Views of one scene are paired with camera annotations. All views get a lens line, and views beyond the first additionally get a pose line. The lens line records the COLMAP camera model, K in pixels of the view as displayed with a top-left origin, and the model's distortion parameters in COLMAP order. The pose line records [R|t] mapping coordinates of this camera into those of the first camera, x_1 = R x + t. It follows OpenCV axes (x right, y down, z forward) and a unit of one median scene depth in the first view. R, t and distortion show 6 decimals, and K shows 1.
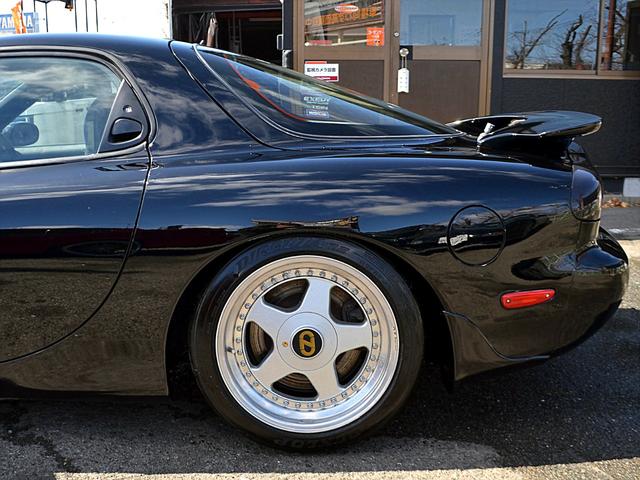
lens RADIAL K [[827.8, 0, 334.1], [0, 827.8, 241.2], [0, 0, 1]] dist [-0.087071, 0.025789]
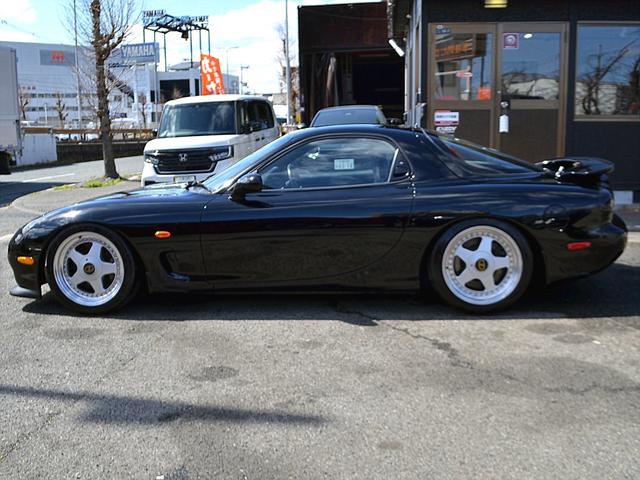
lens RADIAL K [[872.6, 0, 320.0], [0, 872.6, 240.0], [0, 0, 1]] dist [-0.060935, -0.014646]
pose [[0.995675, 0.002046, -0.092879, -0.244304], [-0.003593, 0.999858, -0.016490, 0.091177], [0.092832, 0.016752, 0.995541, -1.397914]]
